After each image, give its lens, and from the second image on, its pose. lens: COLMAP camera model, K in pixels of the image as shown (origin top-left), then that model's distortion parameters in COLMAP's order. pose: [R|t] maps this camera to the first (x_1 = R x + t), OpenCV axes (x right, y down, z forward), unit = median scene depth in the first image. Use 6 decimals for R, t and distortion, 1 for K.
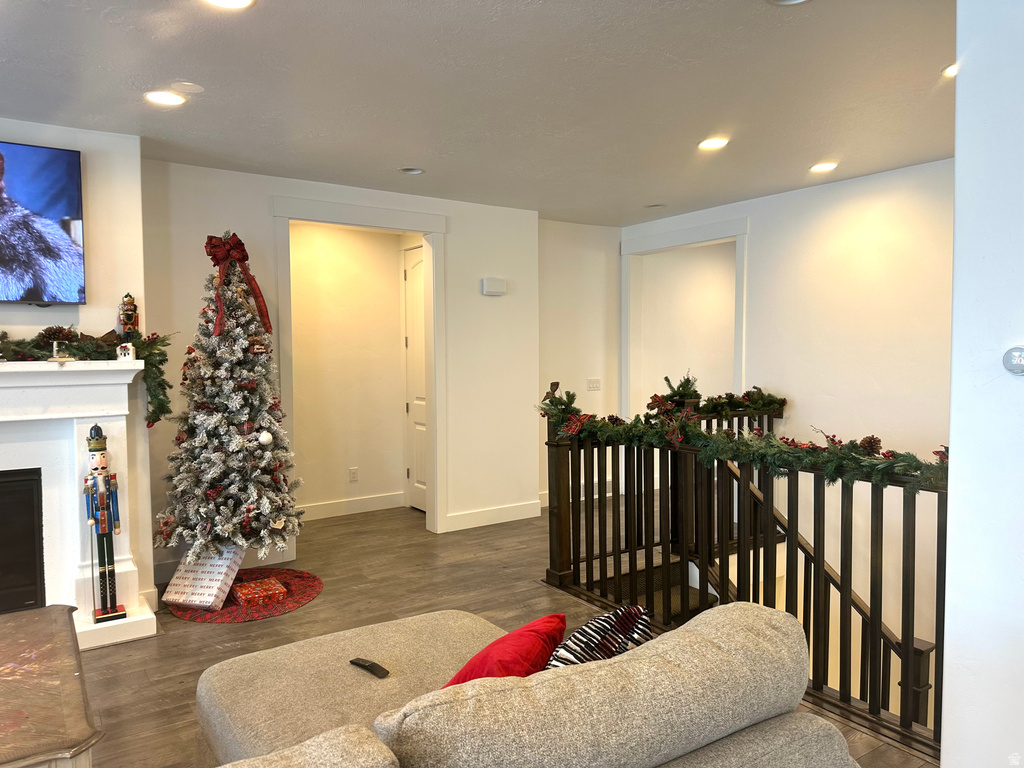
lens RADIAL K [[717.8, 0, 512.0], [0, 717.8, 384.0], [0, 0, 1]] dist [0.105975, -0.165953]
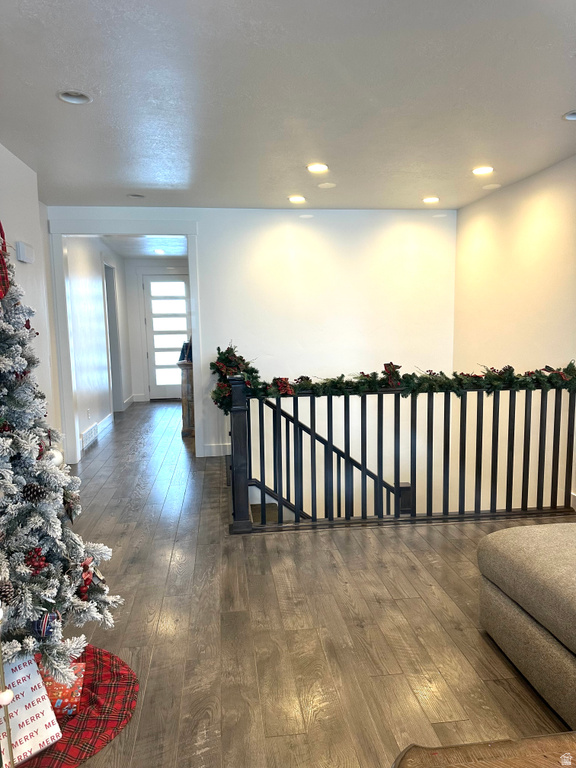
lens RADIAL K [[548.2, 0, 288.0], [0, 548.2, 384.0], [0, 0, 1]] dist [0.059728, -0.059179]
pose [[0.455288, -0.105960, 0.884017, -0.691175], [0.053850, 0.994353, 0.091450, -0.025507], [-0.888714, 0.005968, 0.458422, 0.595915]]
